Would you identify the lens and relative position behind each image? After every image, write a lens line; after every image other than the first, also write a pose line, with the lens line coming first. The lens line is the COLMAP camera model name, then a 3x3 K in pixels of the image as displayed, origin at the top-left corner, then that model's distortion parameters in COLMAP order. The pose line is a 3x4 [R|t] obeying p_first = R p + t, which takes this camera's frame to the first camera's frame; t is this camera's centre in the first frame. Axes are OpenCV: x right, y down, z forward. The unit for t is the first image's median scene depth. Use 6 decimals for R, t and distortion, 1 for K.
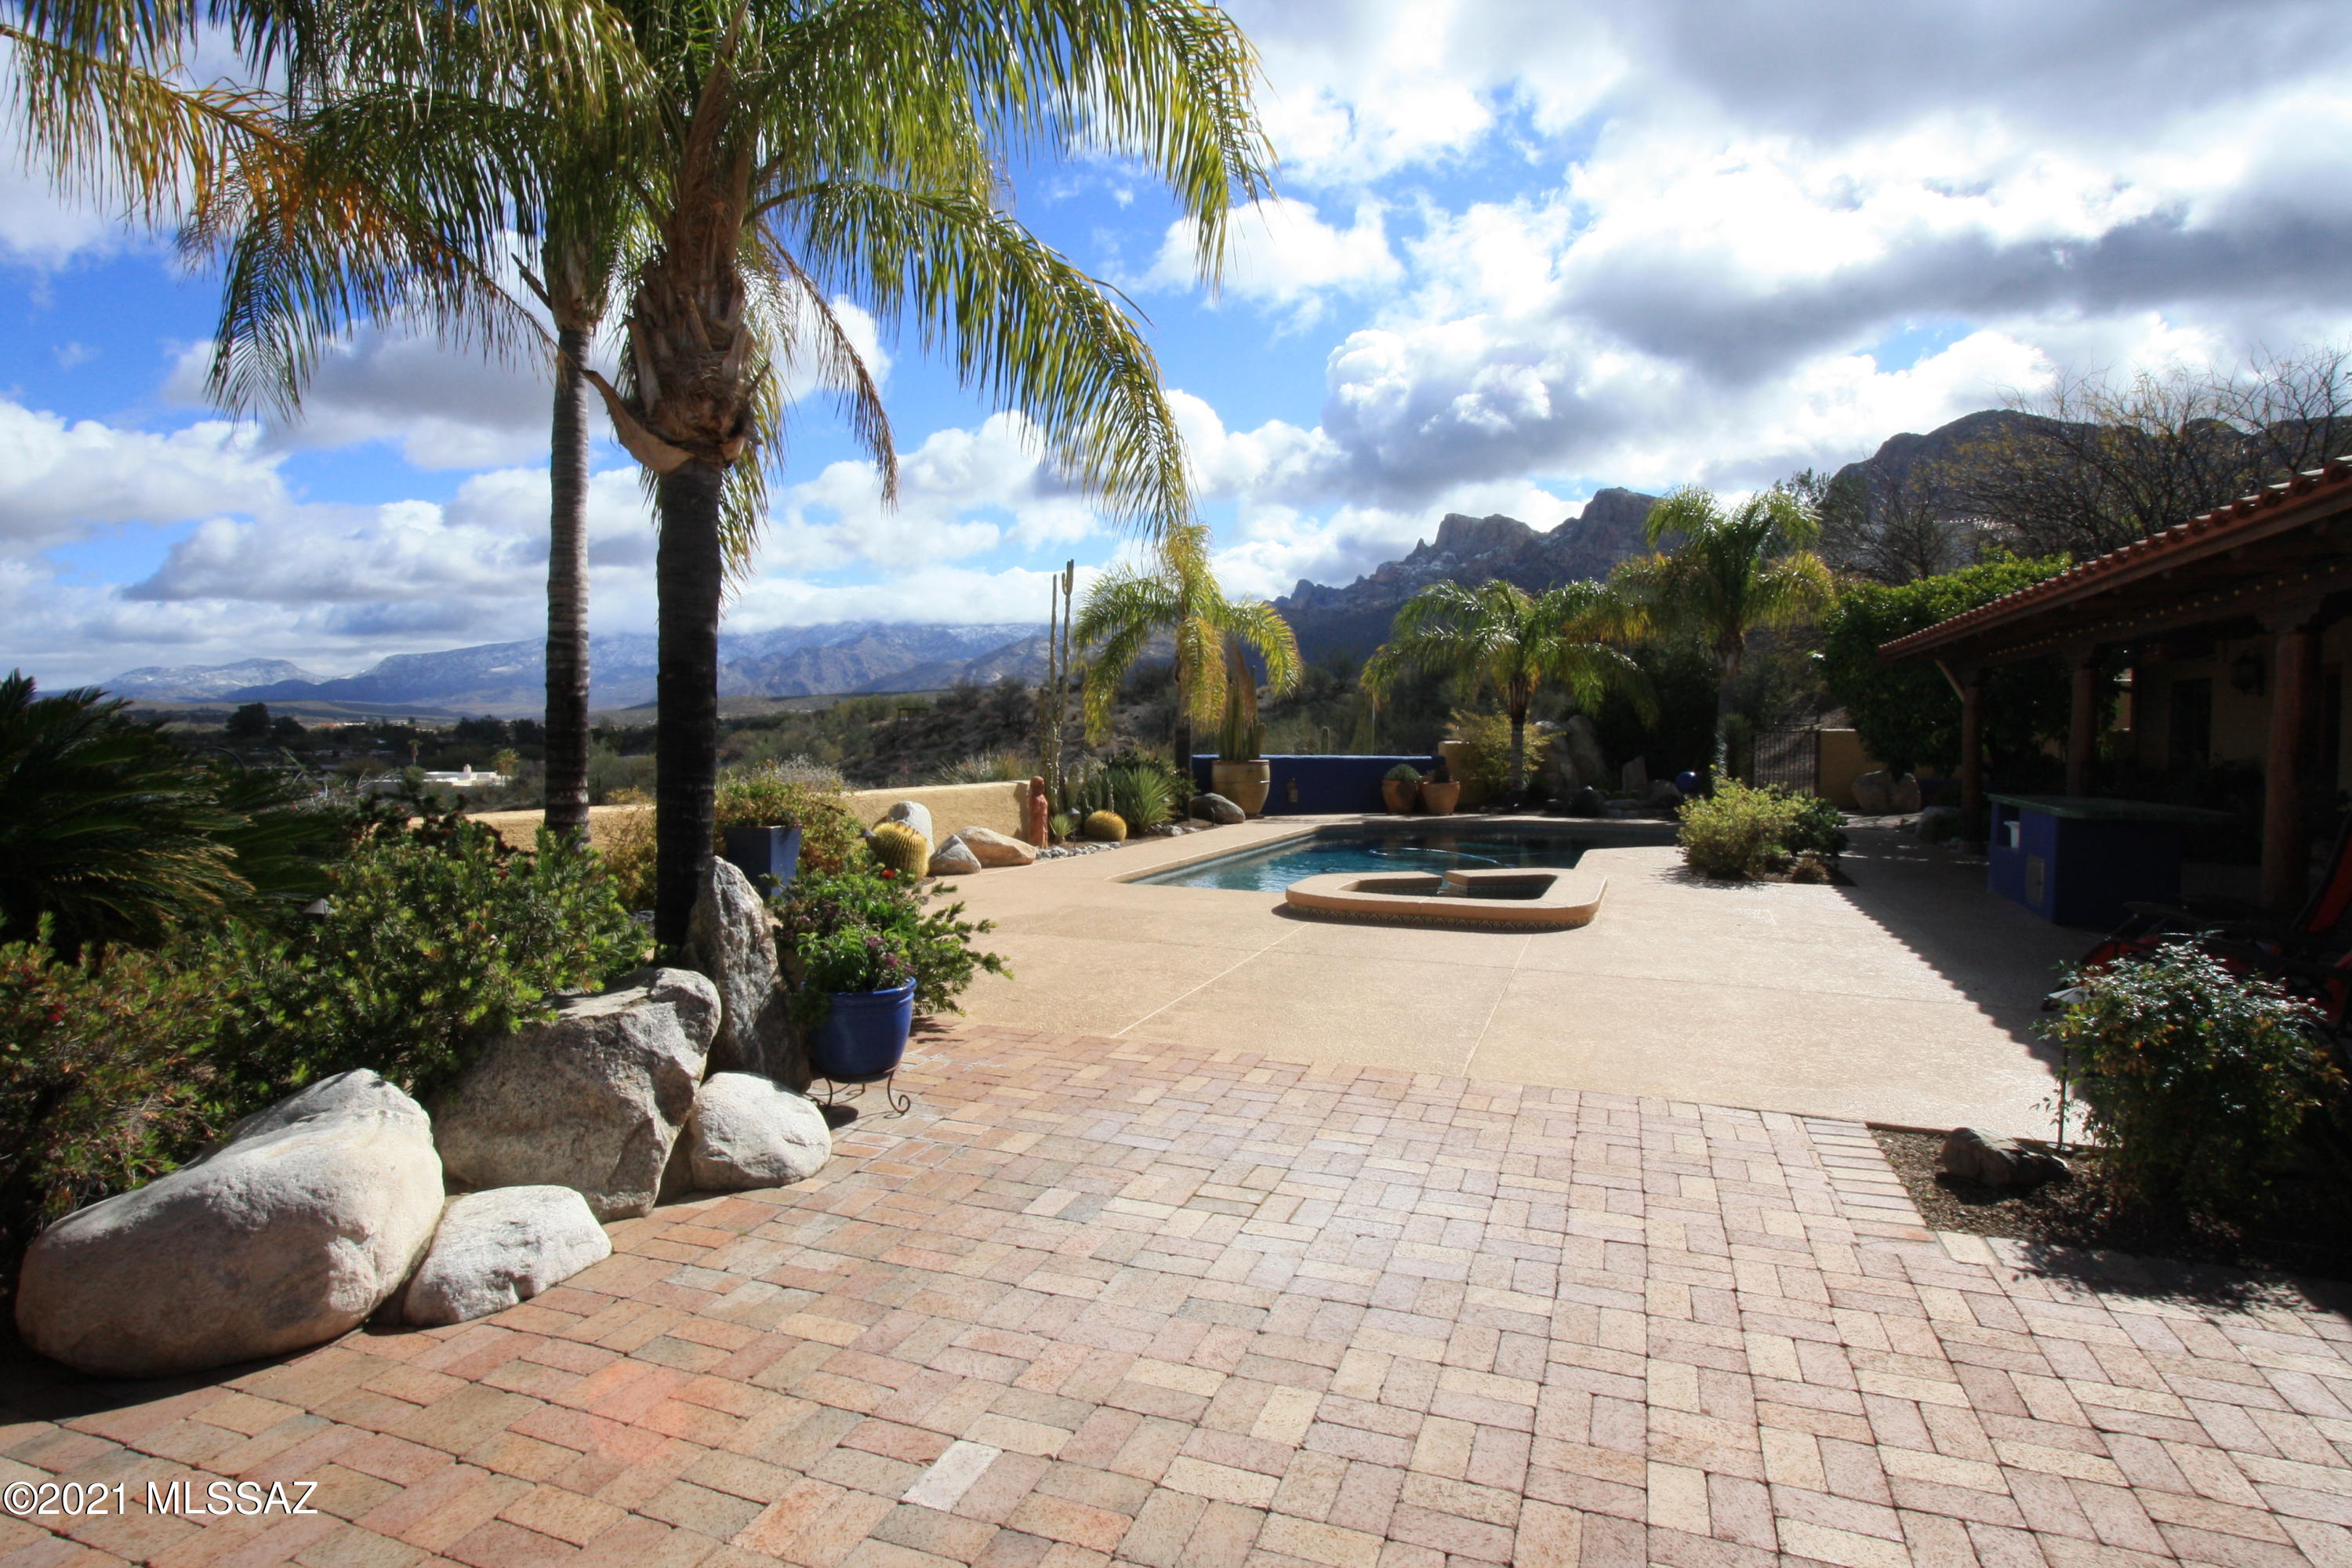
lens RADIAL K [[1250.8, 0, 1160.6], [0, 1250.8, 767.3], [0, 0, 1]] dist [-0.025237, 0.013830]
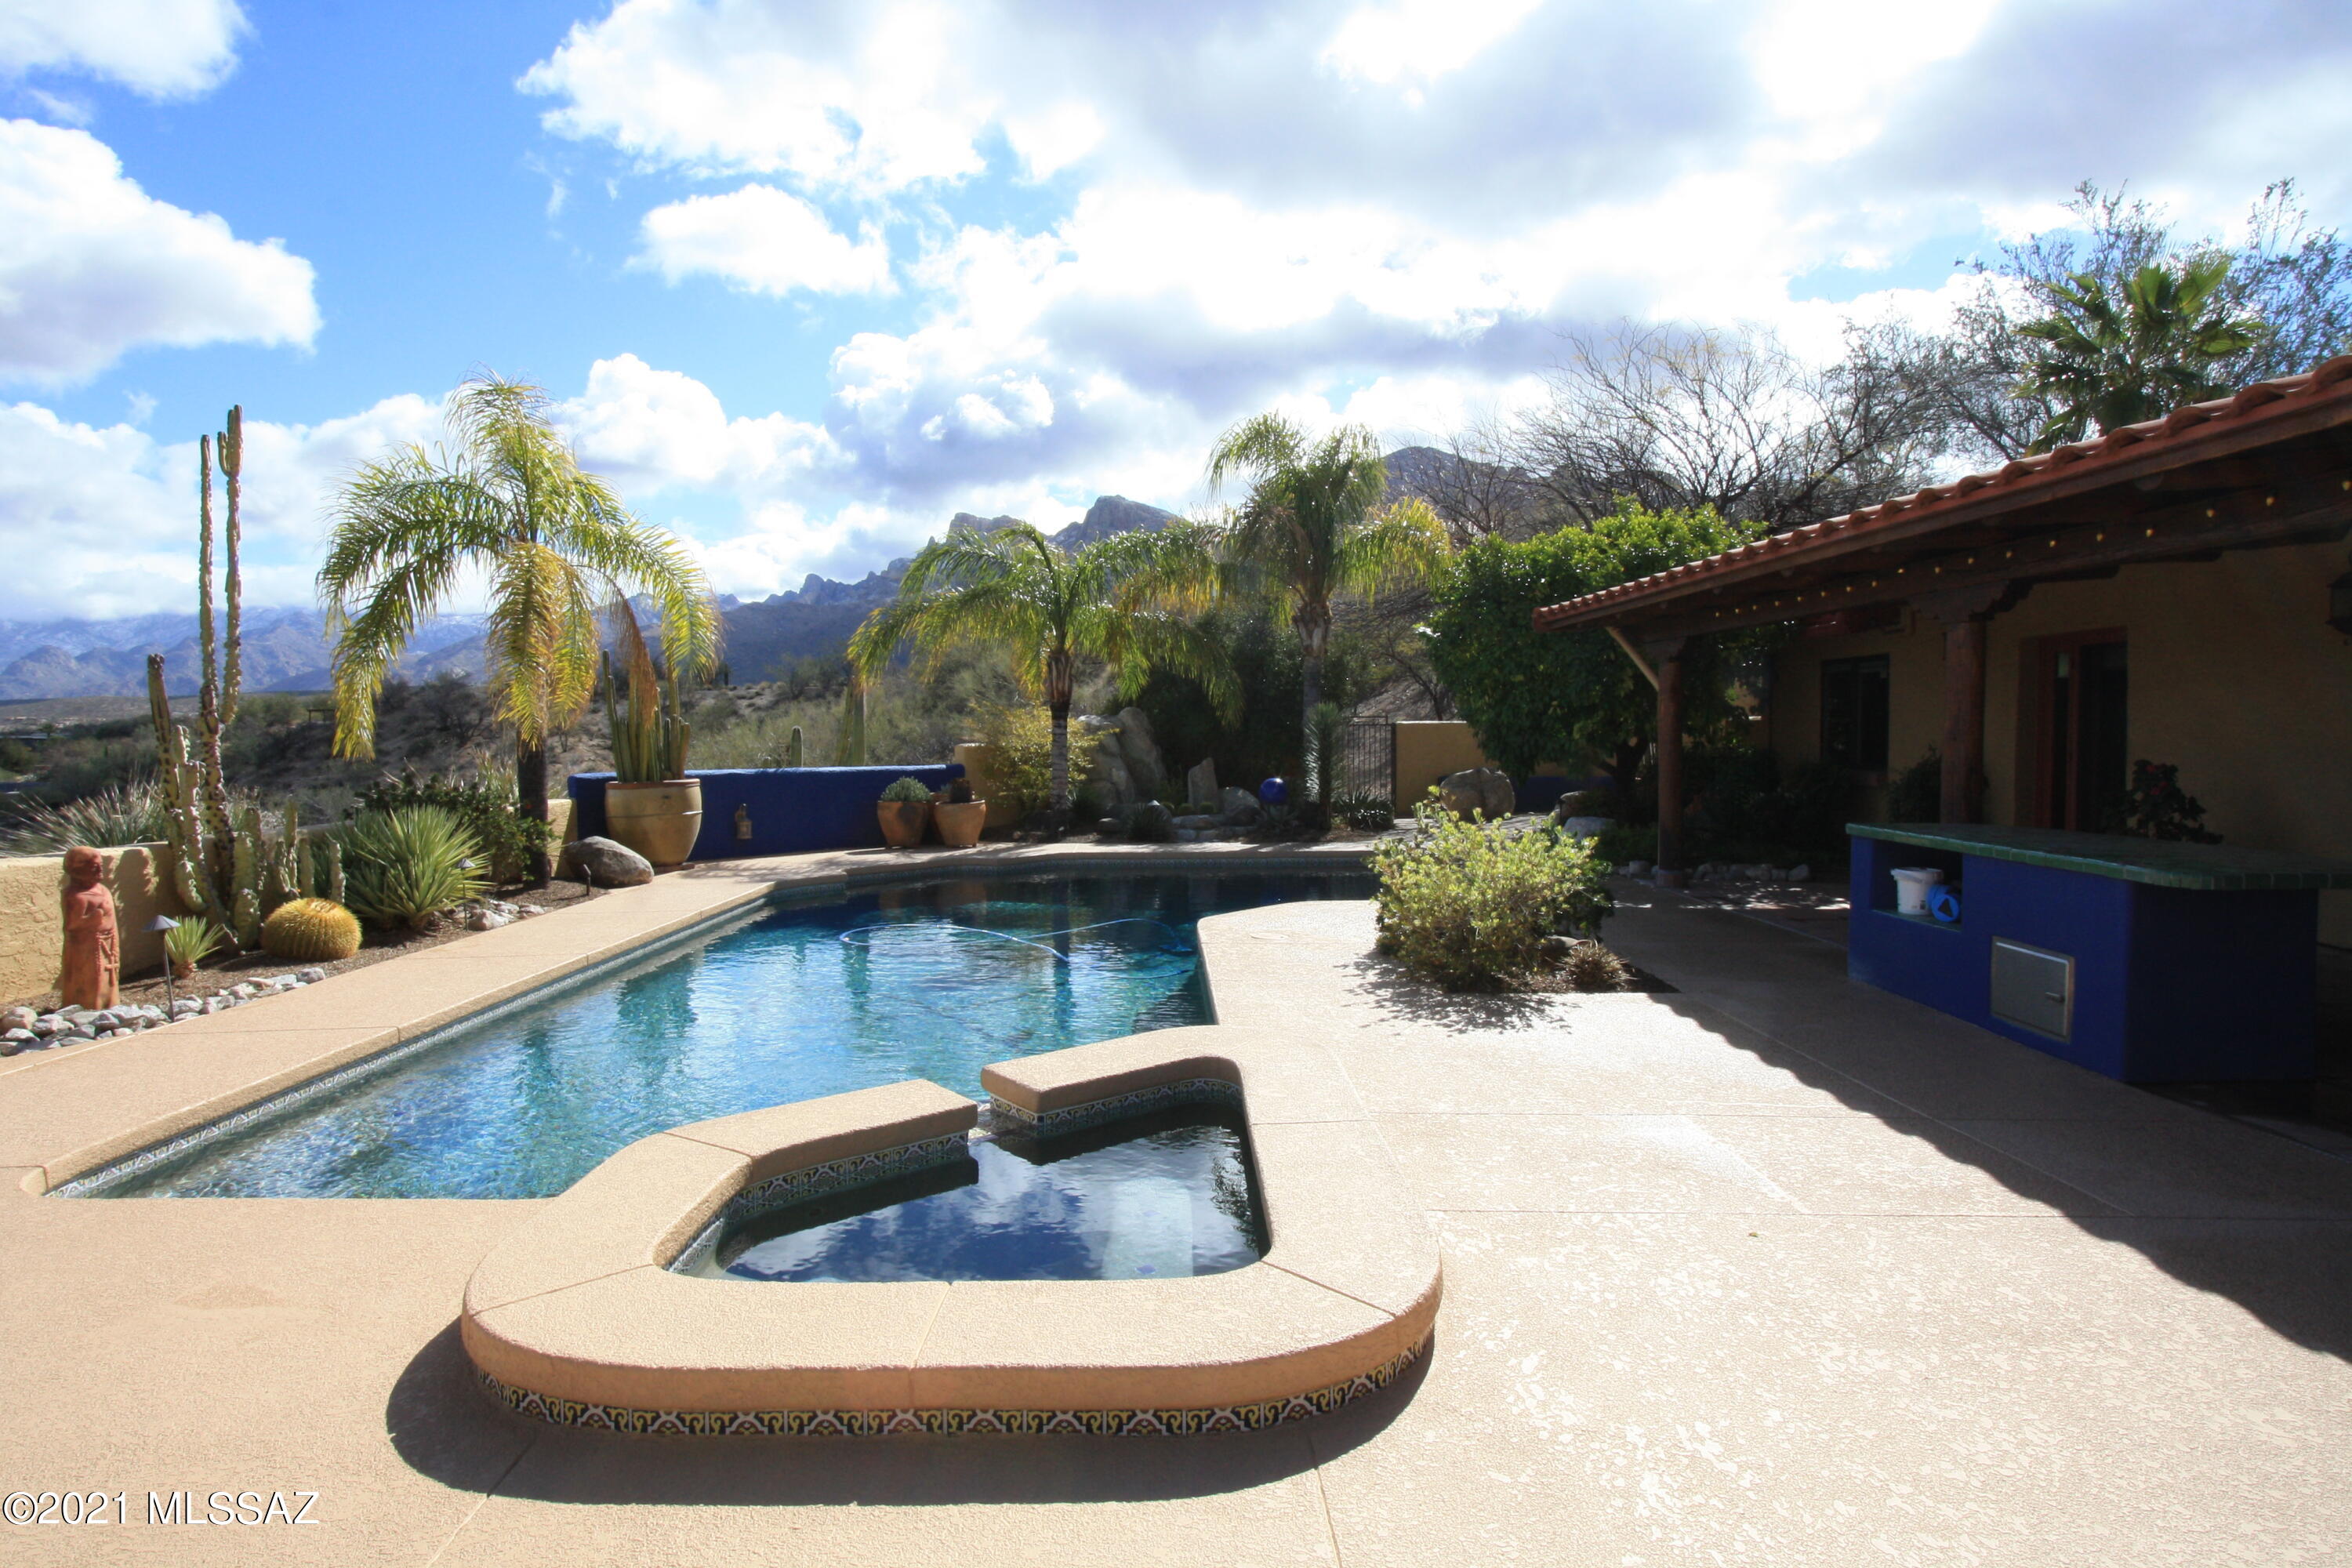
lens RADIAL K [[1250.8, 0, 1160.6], [0, 1250.8, 767.3], [0, 0, 1]] dist [-0.025237, 0.013830]
pose [[0.927516, -0.024607, 0.372974, 0.063700], [0.023840, 0.999694, 0.006669, -0.009617], [-0.373023, 0.002706, 0.927818, 0.288831]]
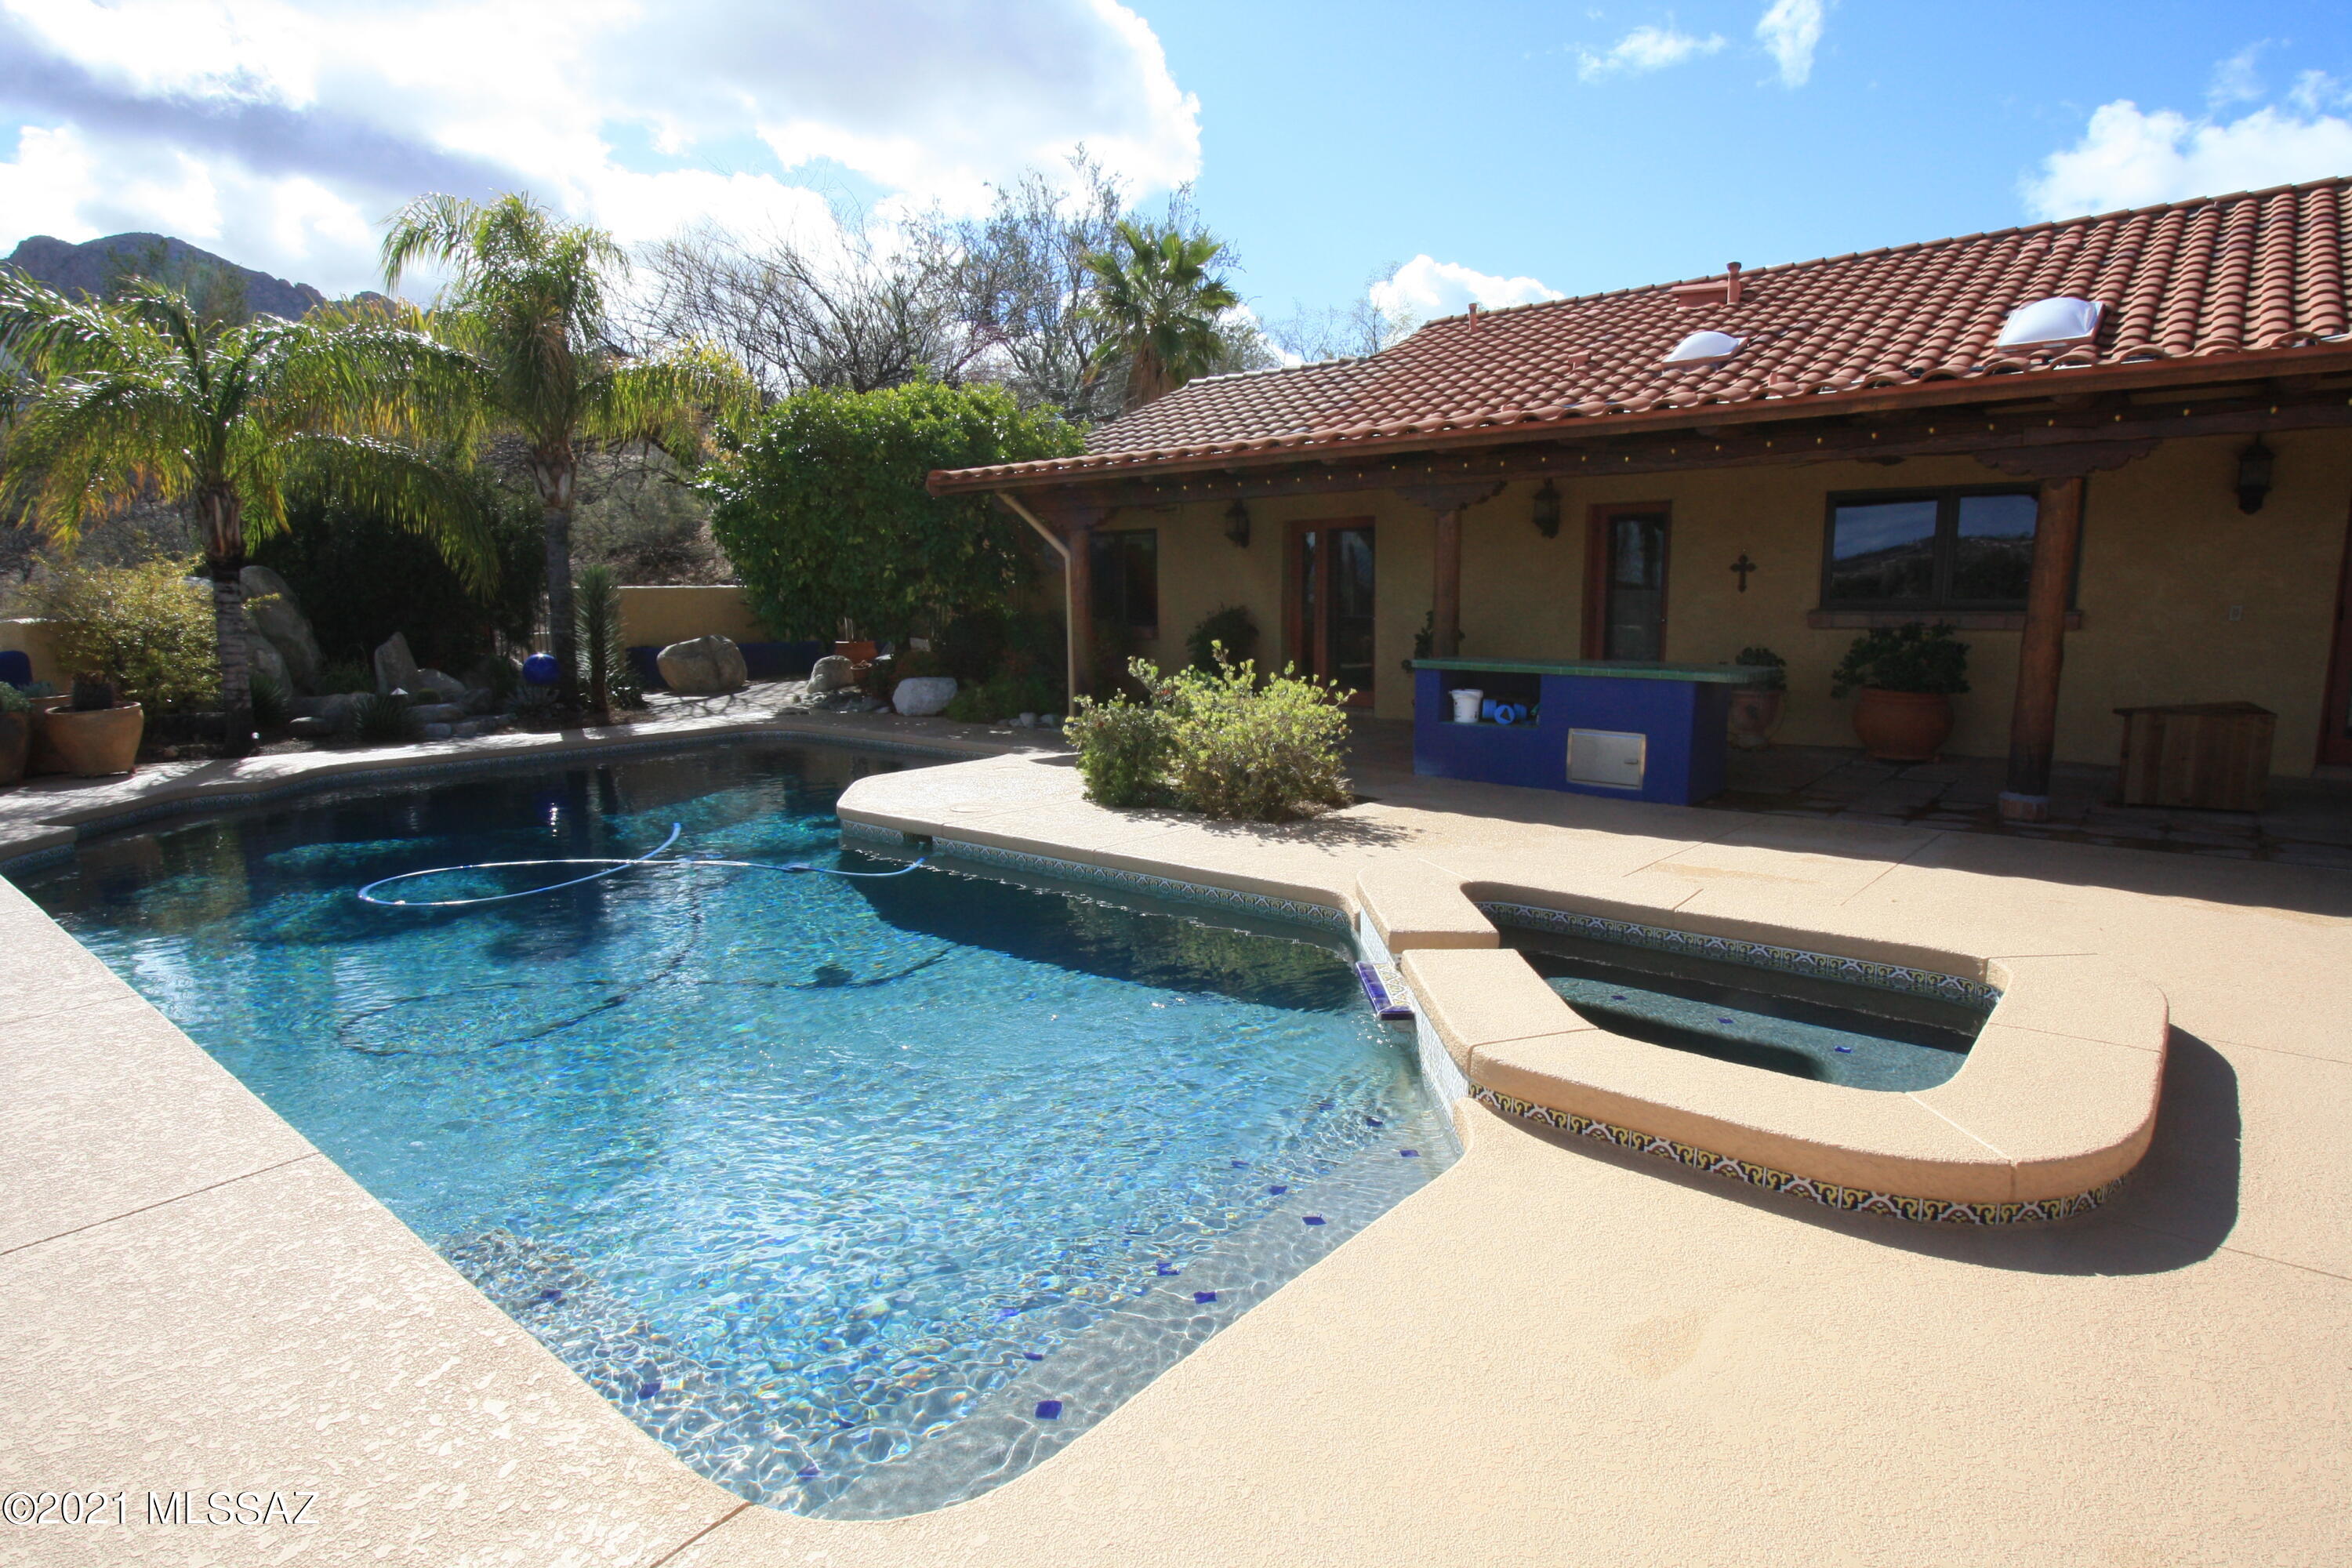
lens RADIAL K [[1250.8, 0, 1160.6], [0, 1250.8, 767.3], [0, 0, 1]] dist [-0.025237, 0.013830]
pose [[0.321591, -0.143419, 0.935954, -0.086866], [0.037954, 0.989621, 0.138602, -0.014756], [-0.946118, -0.009049, 0.323696, 0.464740]]
